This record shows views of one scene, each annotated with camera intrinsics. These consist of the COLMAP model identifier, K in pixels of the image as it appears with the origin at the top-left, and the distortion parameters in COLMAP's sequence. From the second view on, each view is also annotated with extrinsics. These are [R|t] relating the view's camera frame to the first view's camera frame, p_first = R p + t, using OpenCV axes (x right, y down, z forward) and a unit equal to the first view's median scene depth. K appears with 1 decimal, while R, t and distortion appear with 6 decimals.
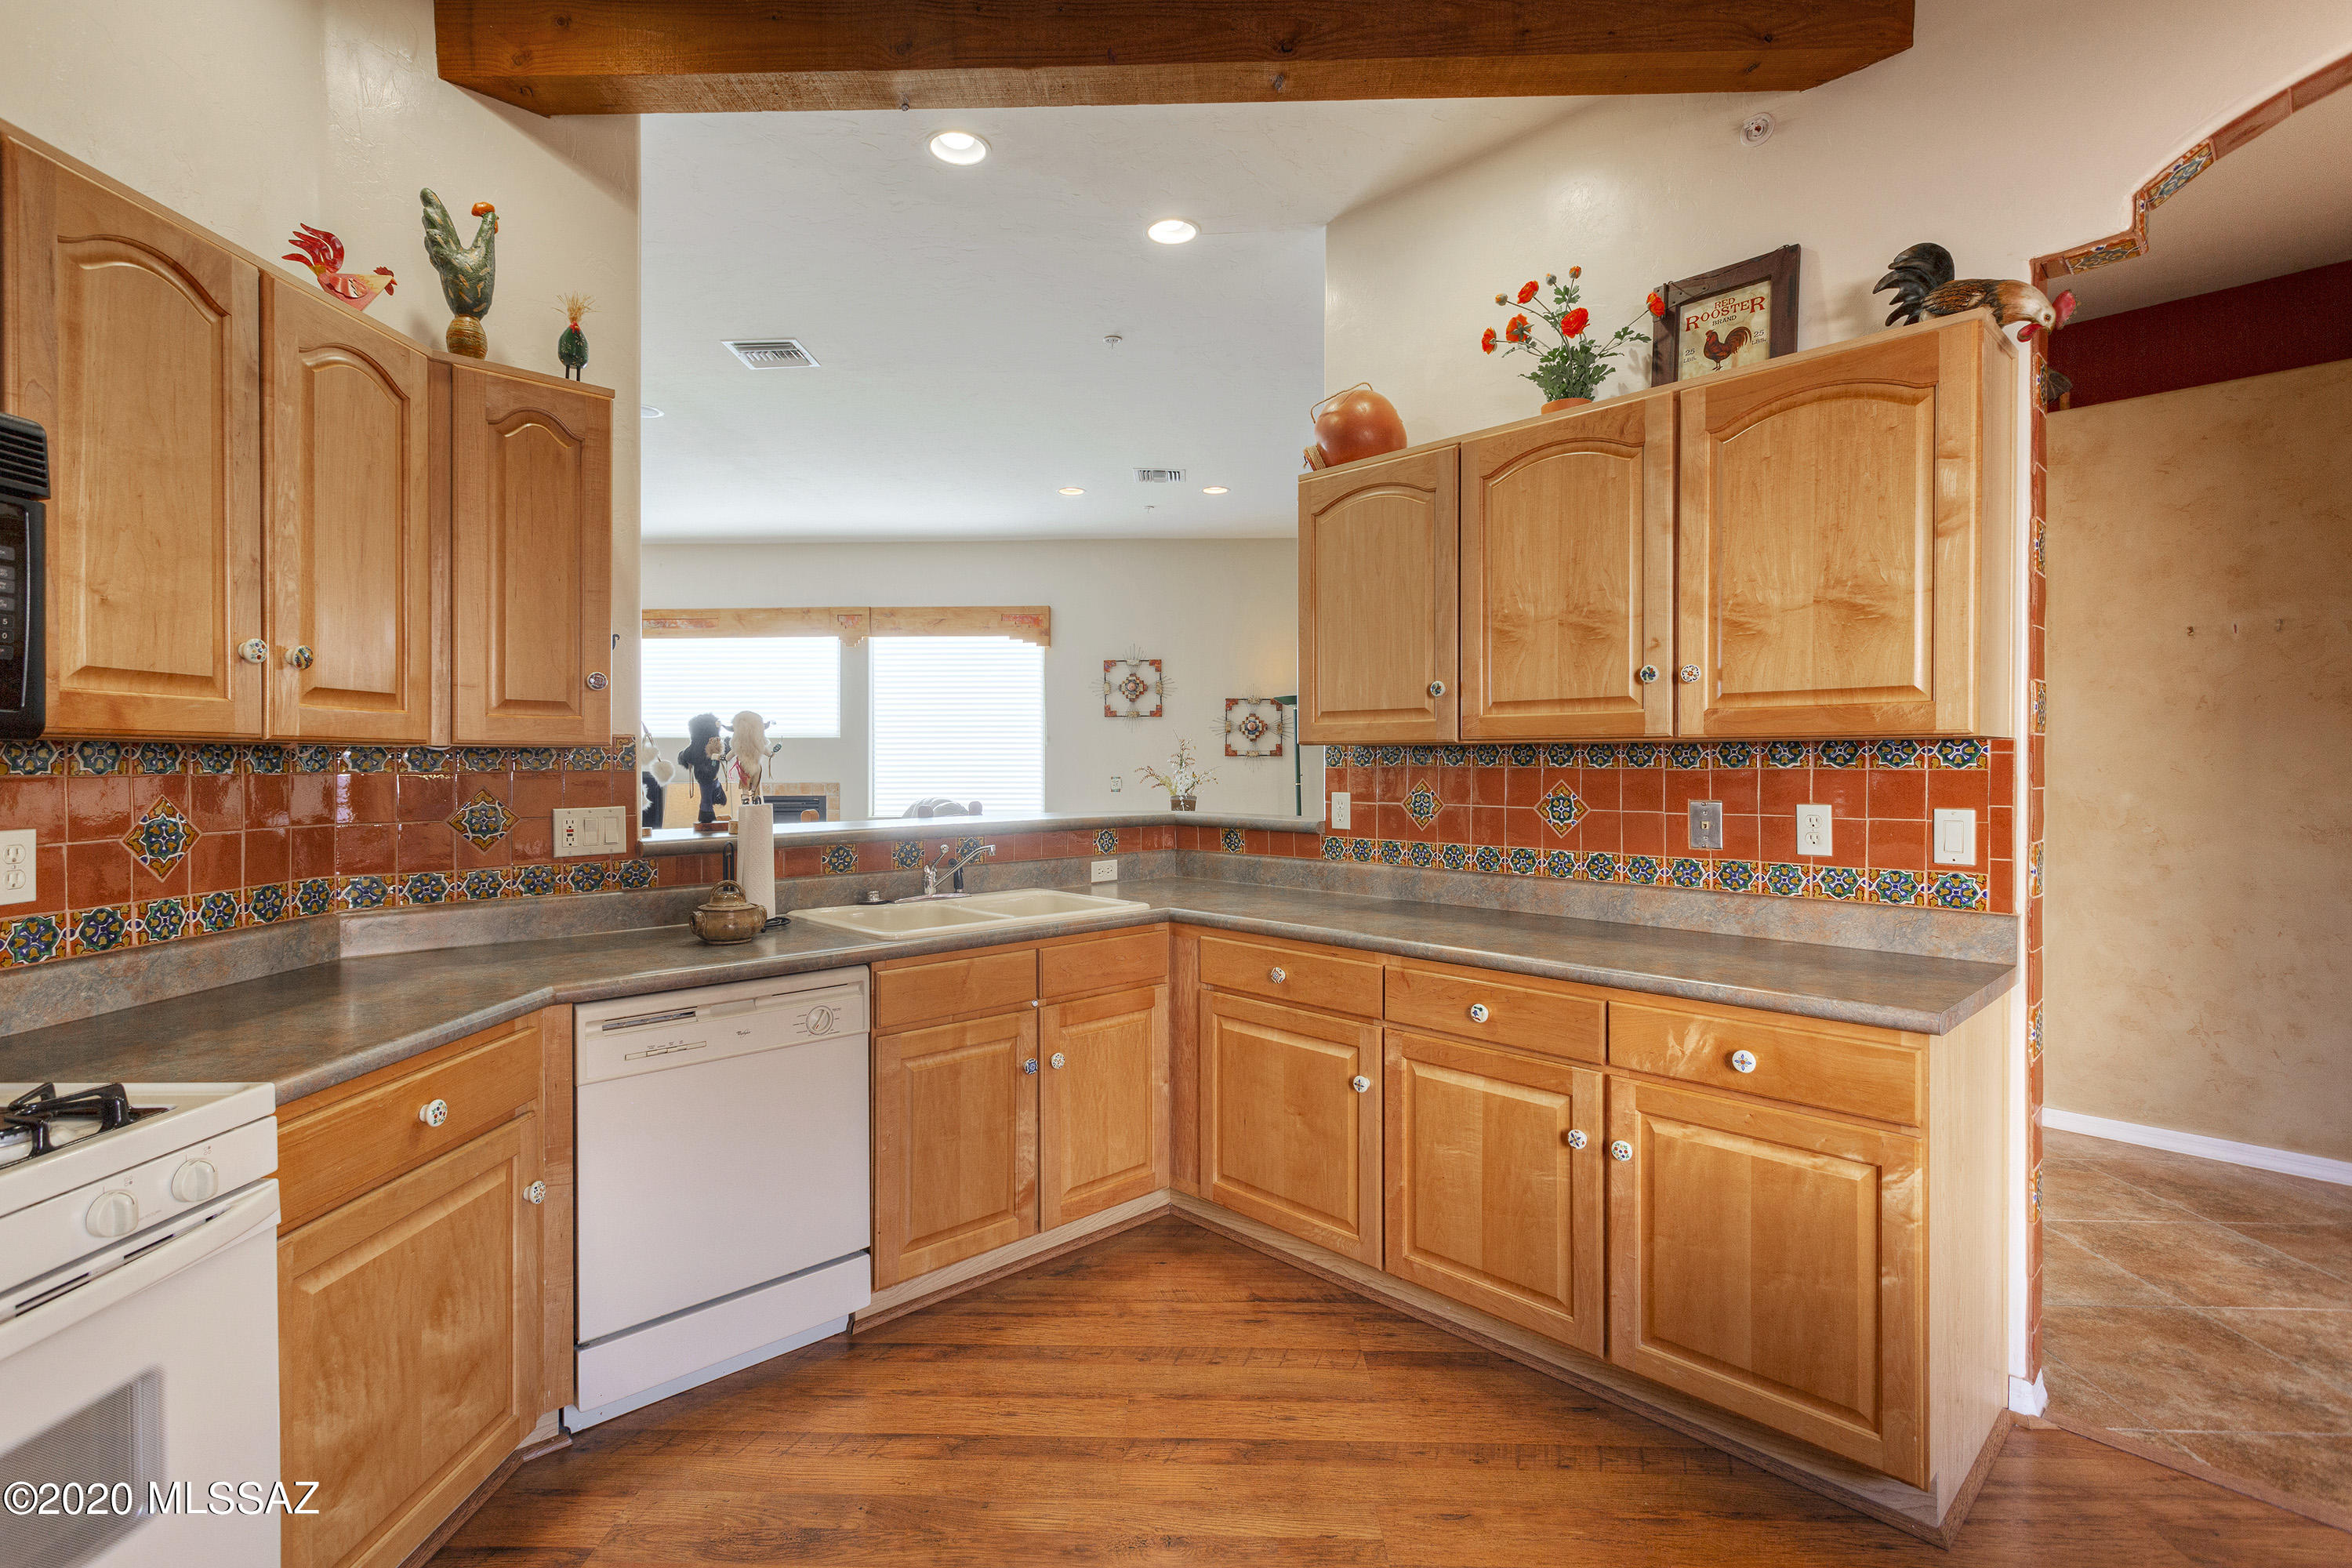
lens RADIAL K [[1116.3, 0, 1157.8], [0, 1116.3, 772.8], [0, 0, 1]] dist [0.003532, 0.001400]
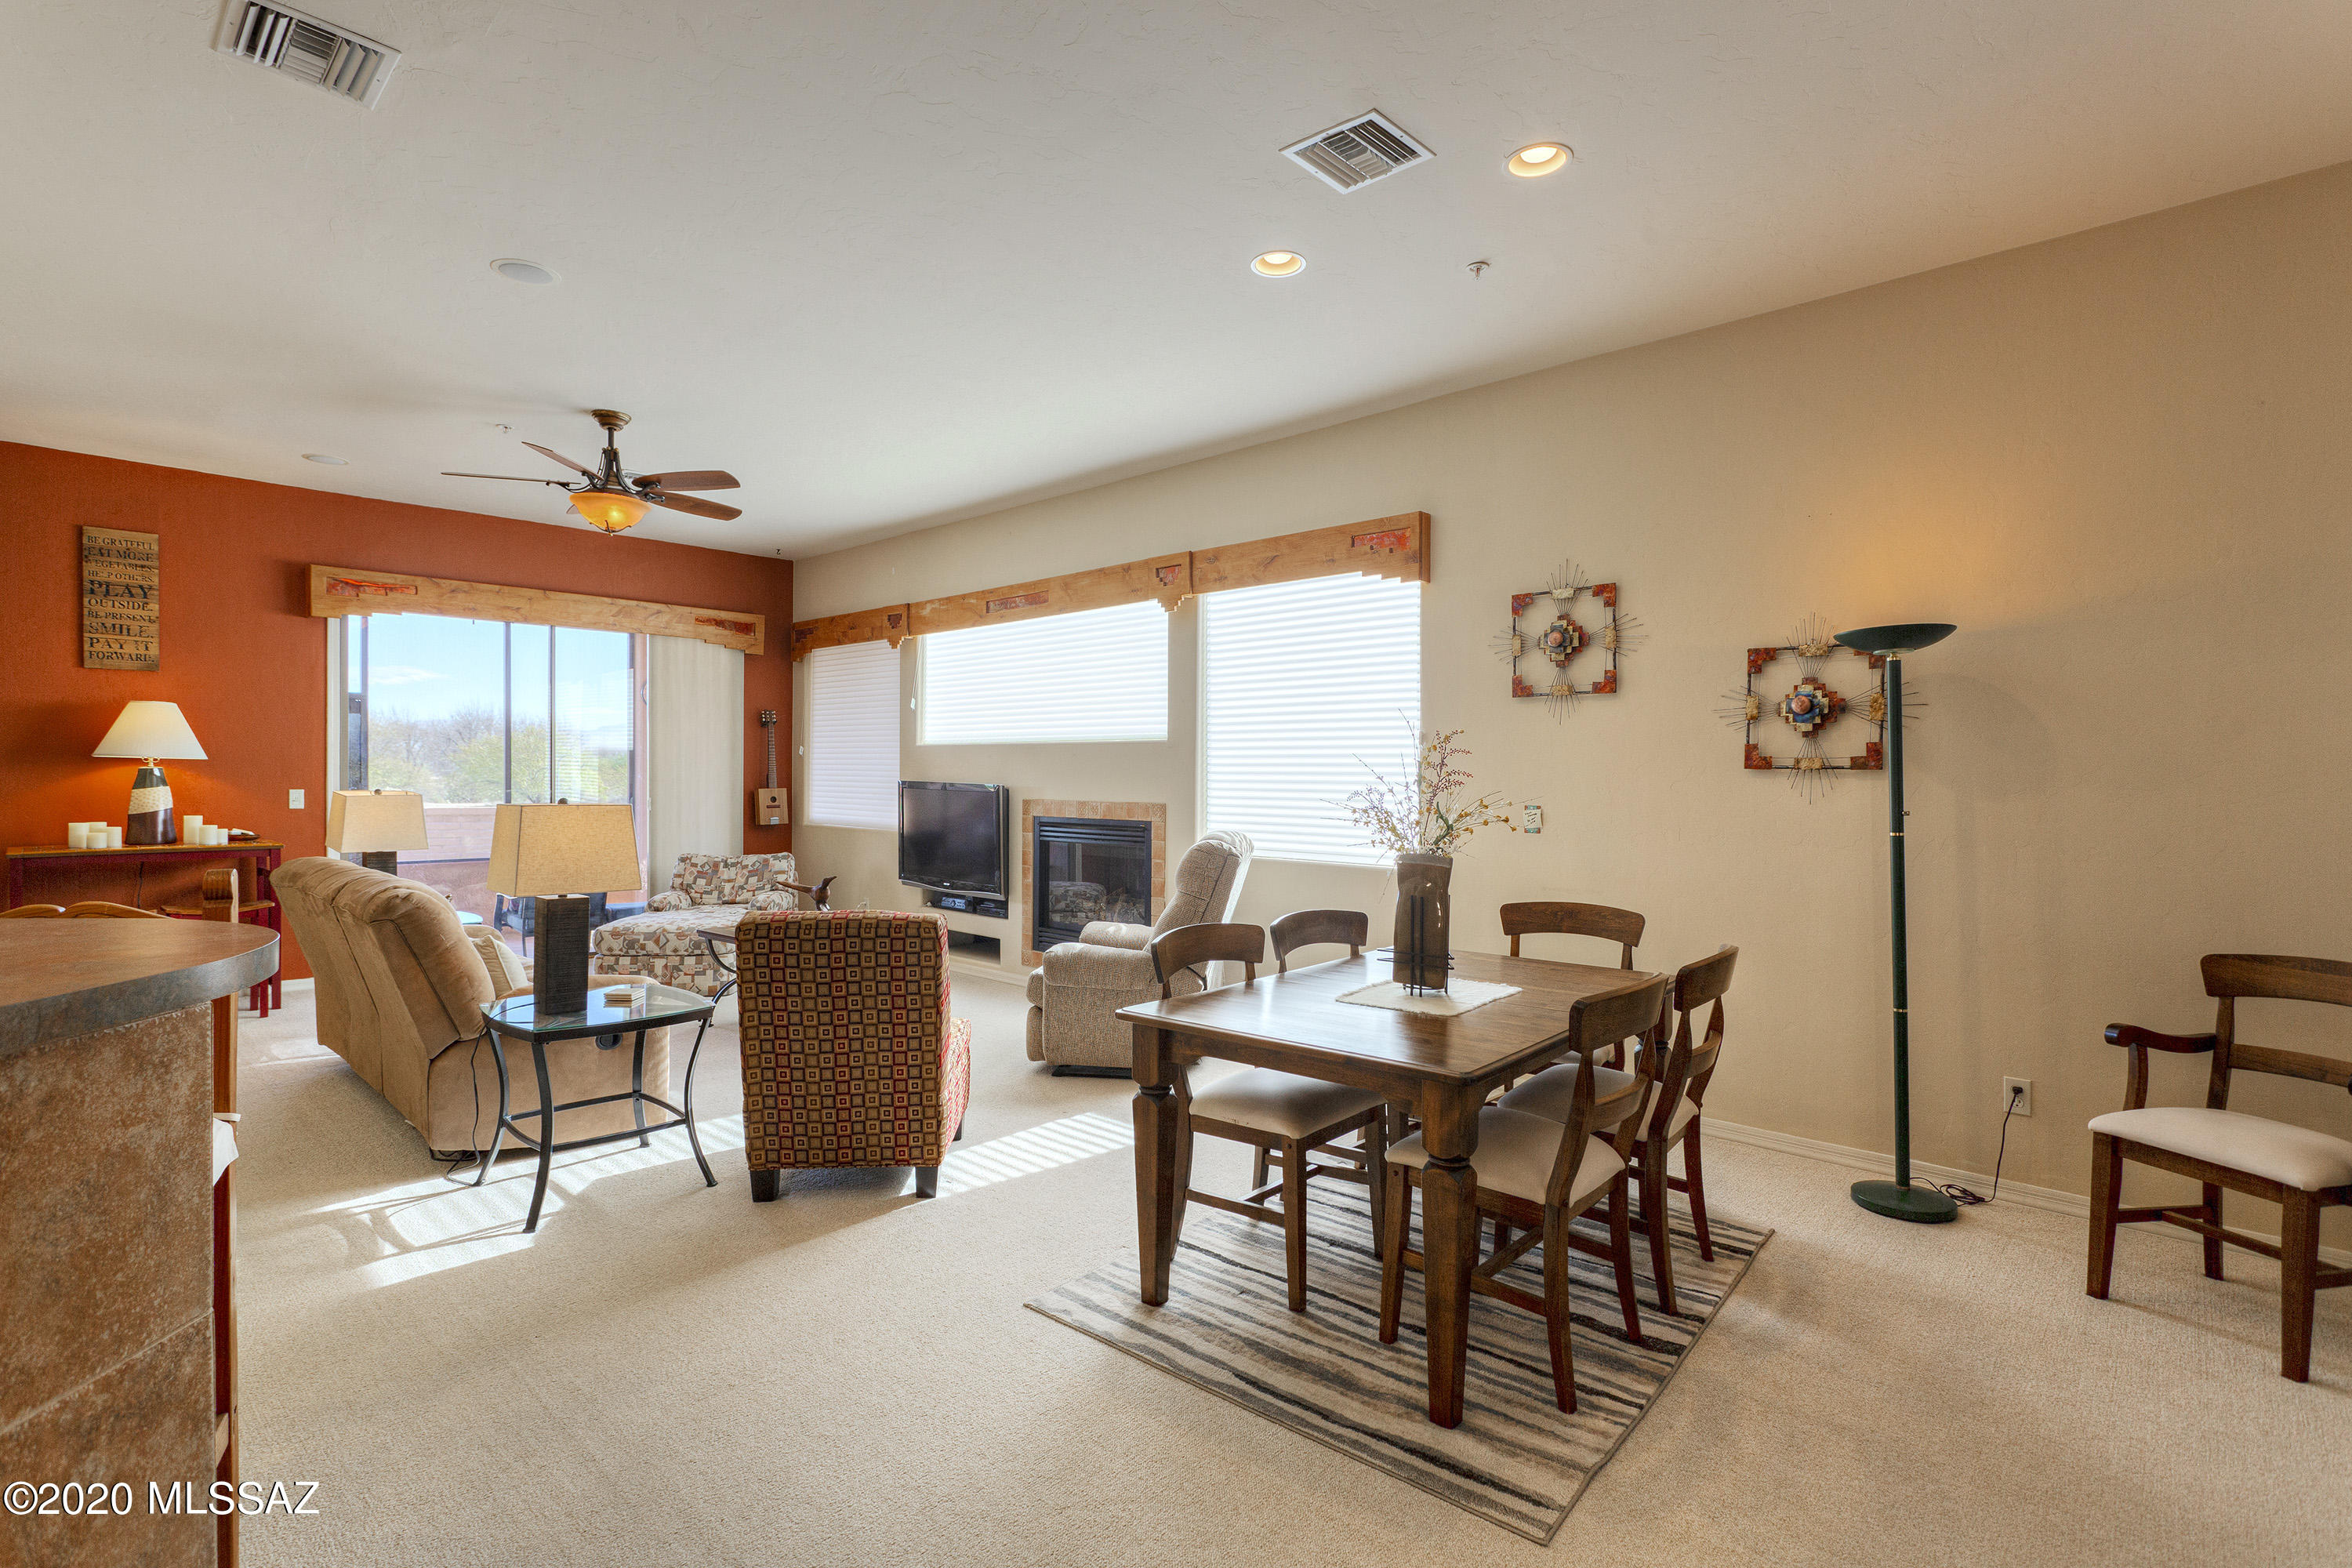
lens RADIAL K [[1116.3, 0, 1157.8], [0, 1116.3, 772.8], [0, 0, 1]] dist [0.003532, 0.001400]
pose [[0.745613, 0.005952, -0.666352, 0.192631], [-0.012788, 0.999904, -0.005378, -0.007243], [0.666256, 0.012532, 0.745618, 0.470591]]
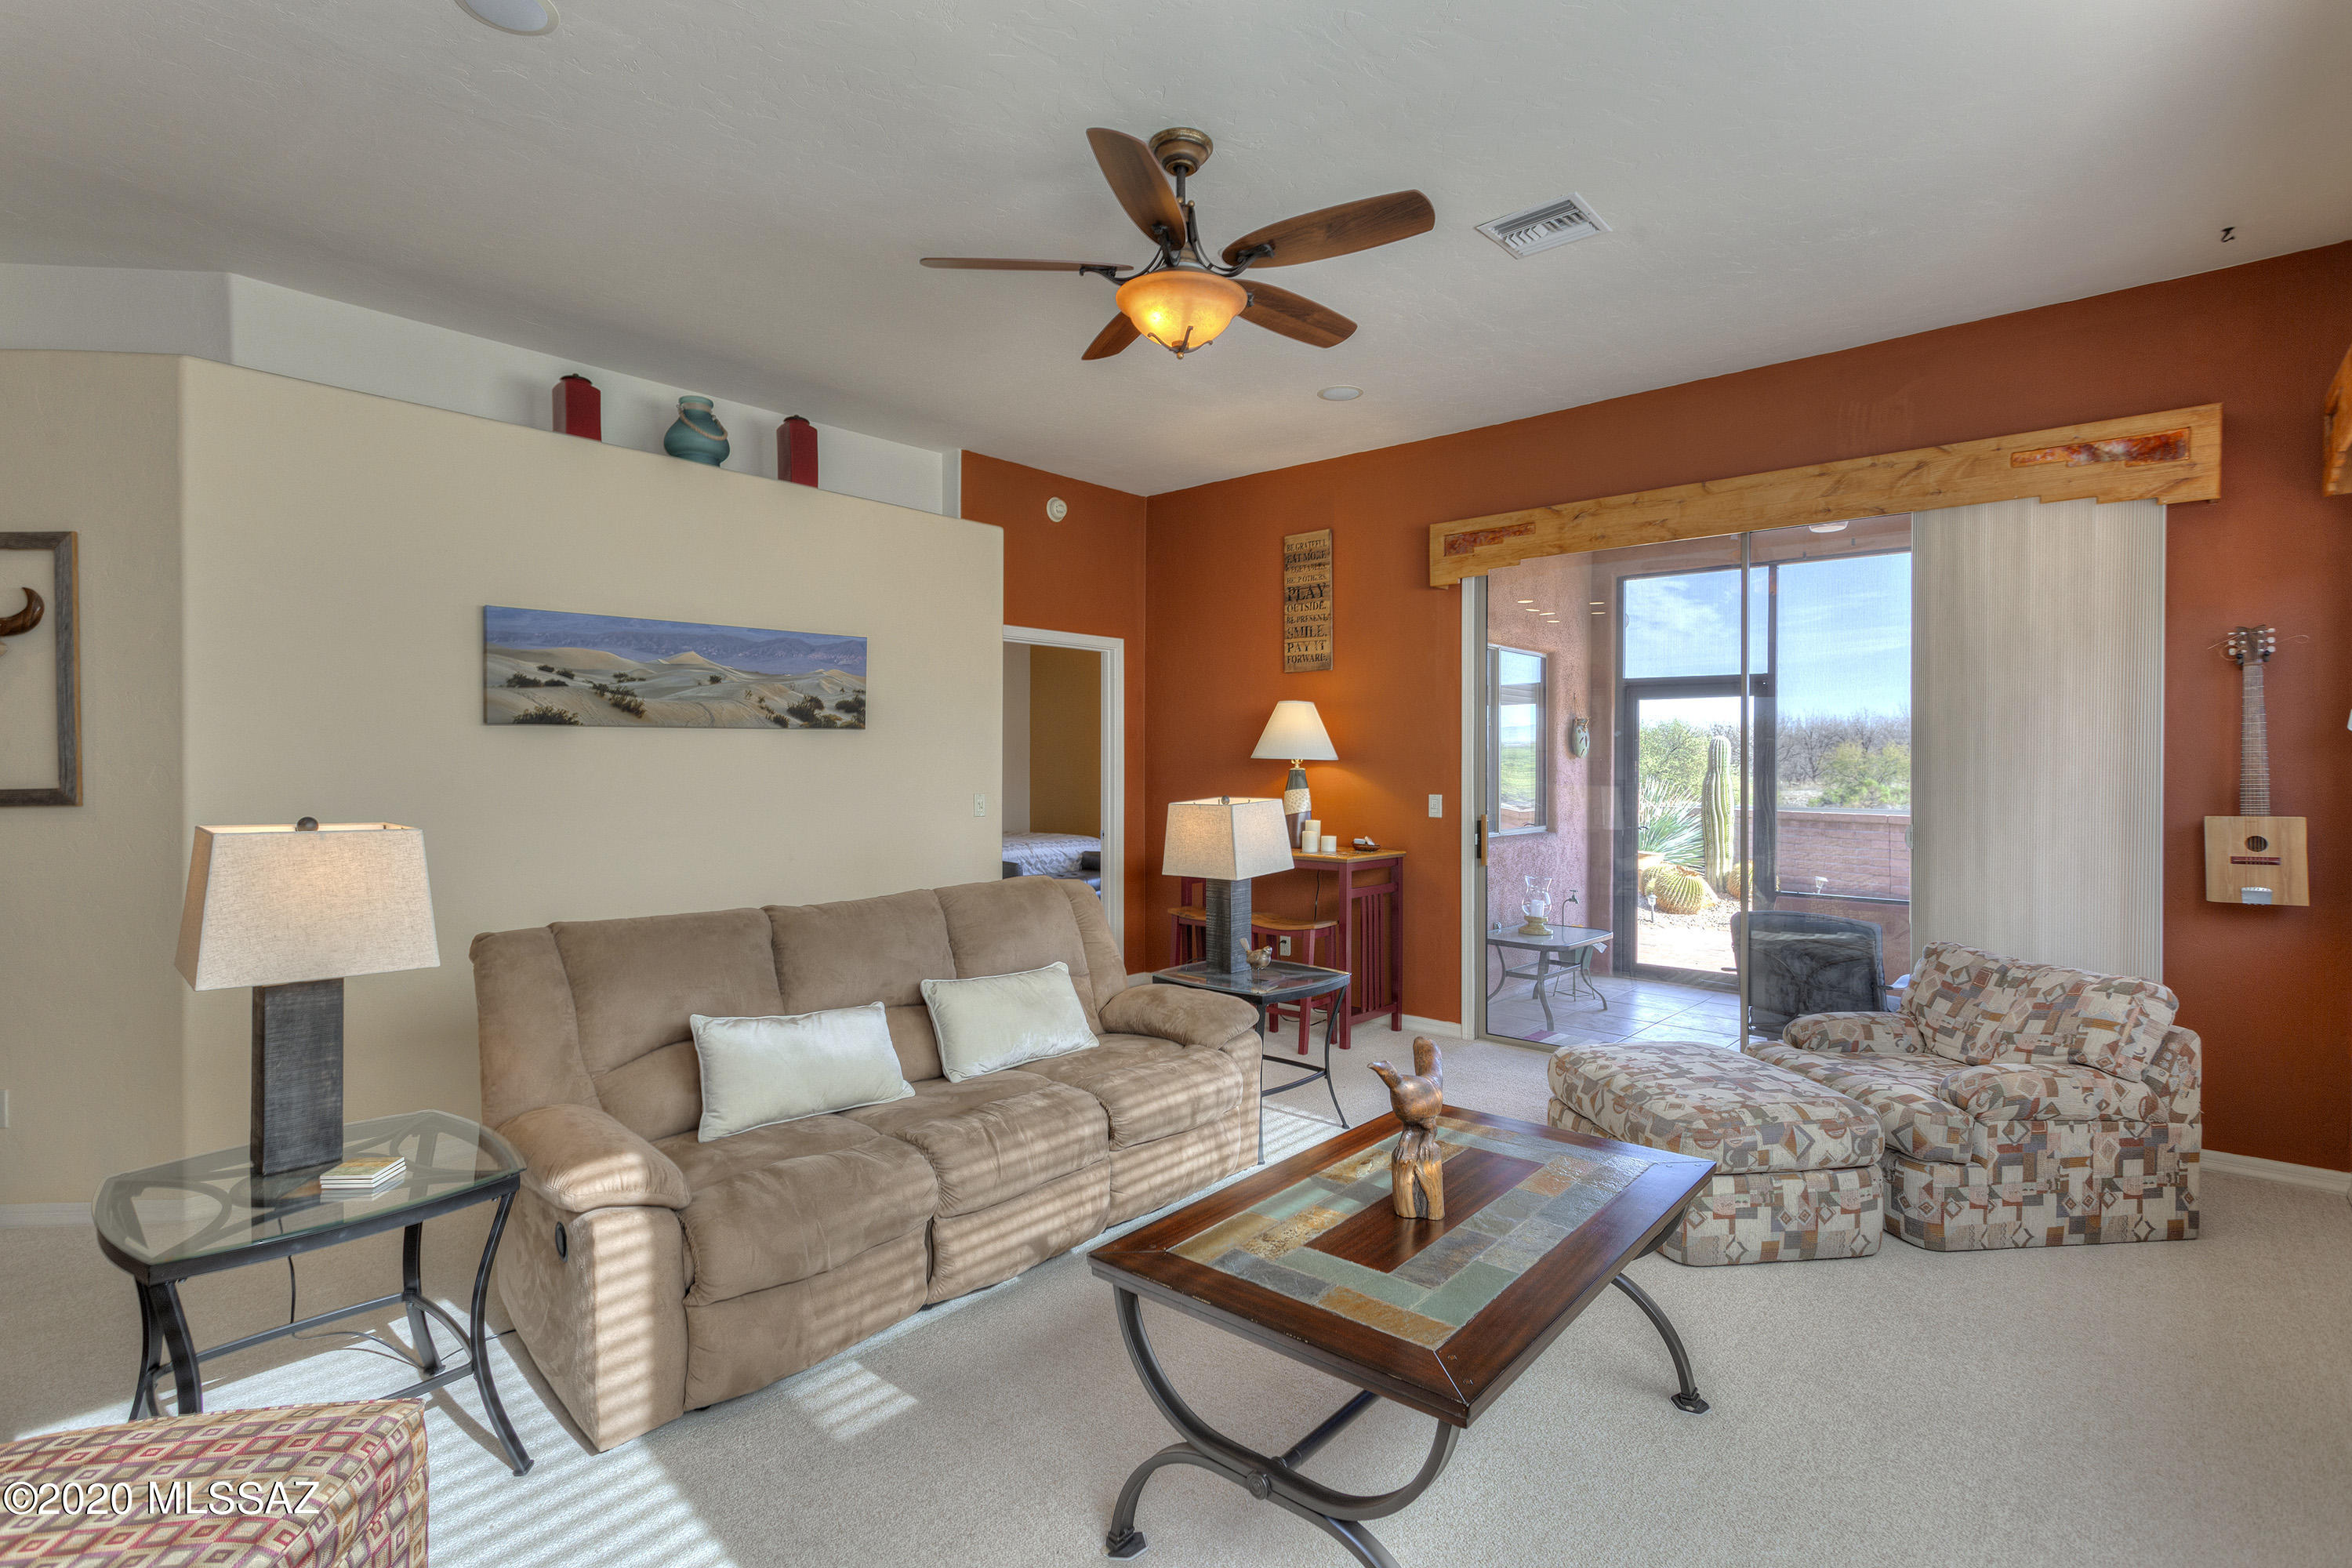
lens RADIAL K [[1116.3, 0, 1157.8], [0, 1116.3, 772.8], [0, 0, 1]] dist [0.003532, 0.001400]
pose [[-0.625806, 0.004910, -0.779963, -0.174002], [-0.008540, 0.999877, 0.013146, -0.012449], [0.779932, 0.014888, -0.625687, 0.954283]]
